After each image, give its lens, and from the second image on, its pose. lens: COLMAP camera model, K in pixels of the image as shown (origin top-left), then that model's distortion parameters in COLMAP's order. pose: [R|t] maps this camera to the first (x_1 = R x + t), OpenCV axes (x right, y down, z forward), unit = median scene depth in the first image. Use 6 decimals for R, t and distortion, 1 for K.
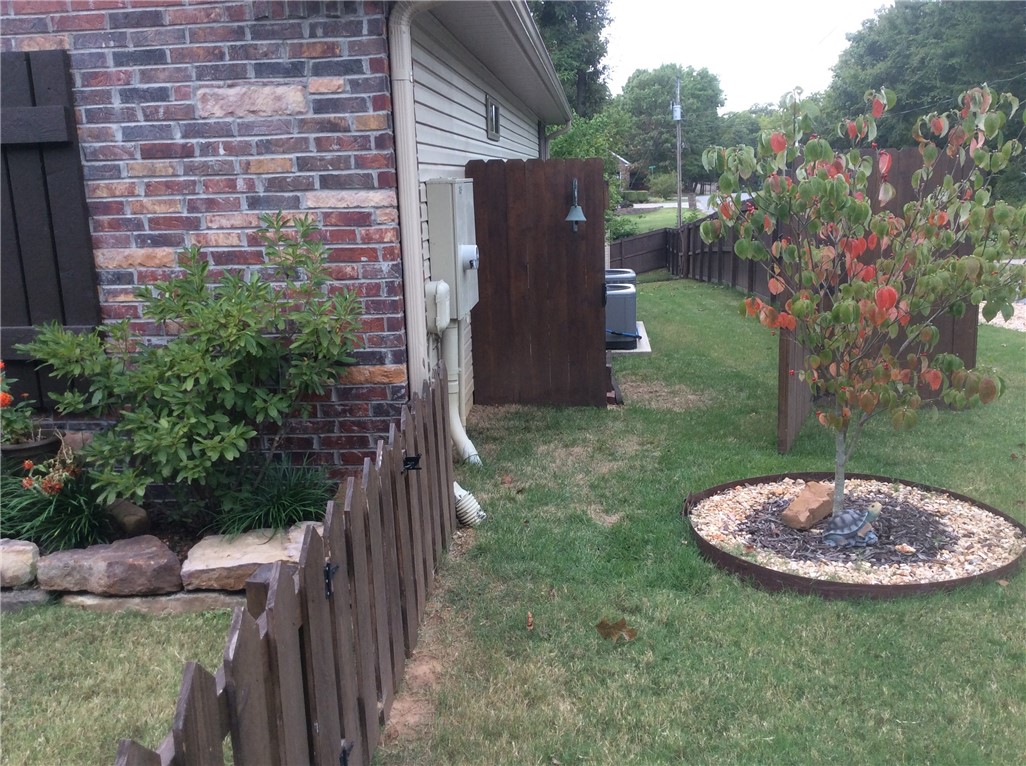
lens RADIAL K [[937.5, 0, 514.9], [0, 937.5, 381.9], [0, 0, 1]] dist [0.104162, -0.162859]
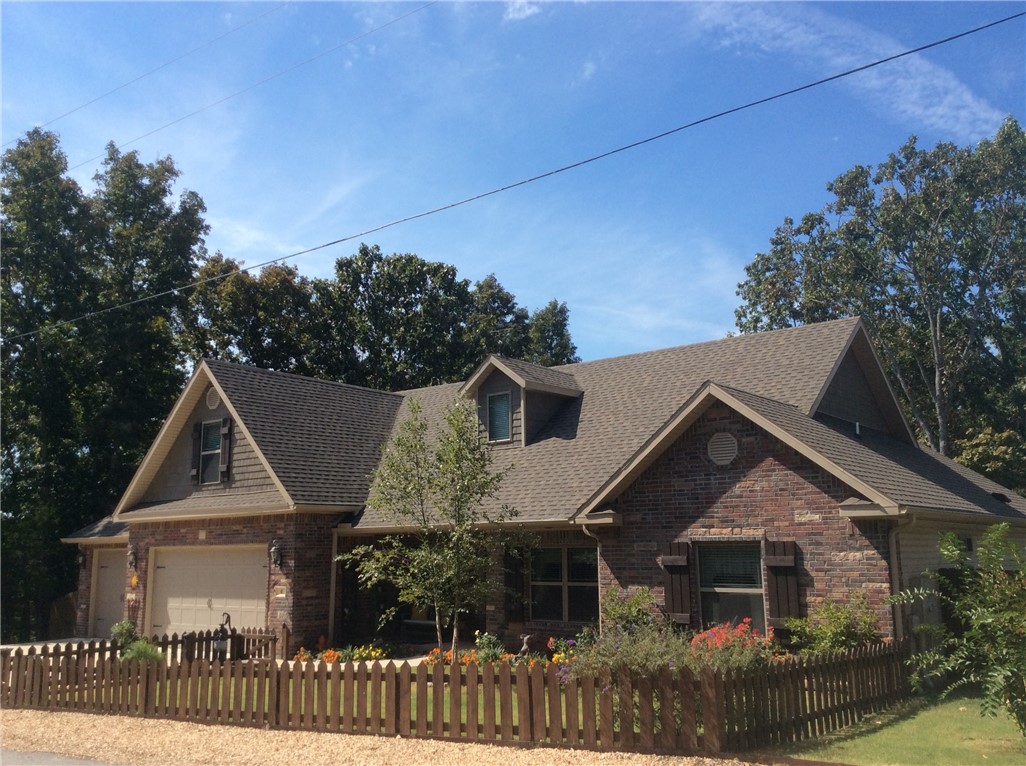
lens RADIAL K [[937.5, 0, 518.4], [0, 937.5, 383.4], [0, 0, 1]] dist [0.104162, -0.162859]
pose [[0.825526, -0.076585, -0.559143, 0.733169], [-0.128521, 0.939207, -0.318392, 0.377795], [0.549535, 0.334702, 0.765497, -2.577806]]
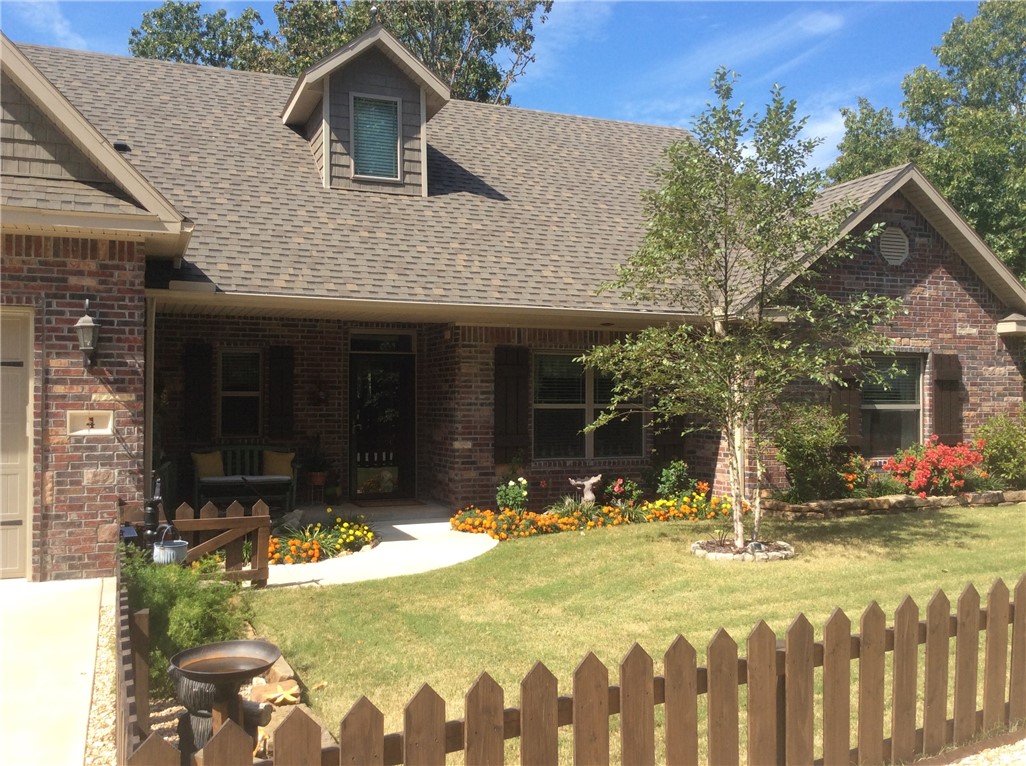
lens RADIAL K [[937.5, 0, 513.2], [0, 937.5, 385.7], [0, 0, 1]] dist [0.104162, -0.162859]
pose [[0.892663, 0.042469, 0.448720, -3.459576], [0.057769, 0.976560, -0.207349, 0.388120], [-0.447008, 0.211015, 0.869285, -1.271975]]
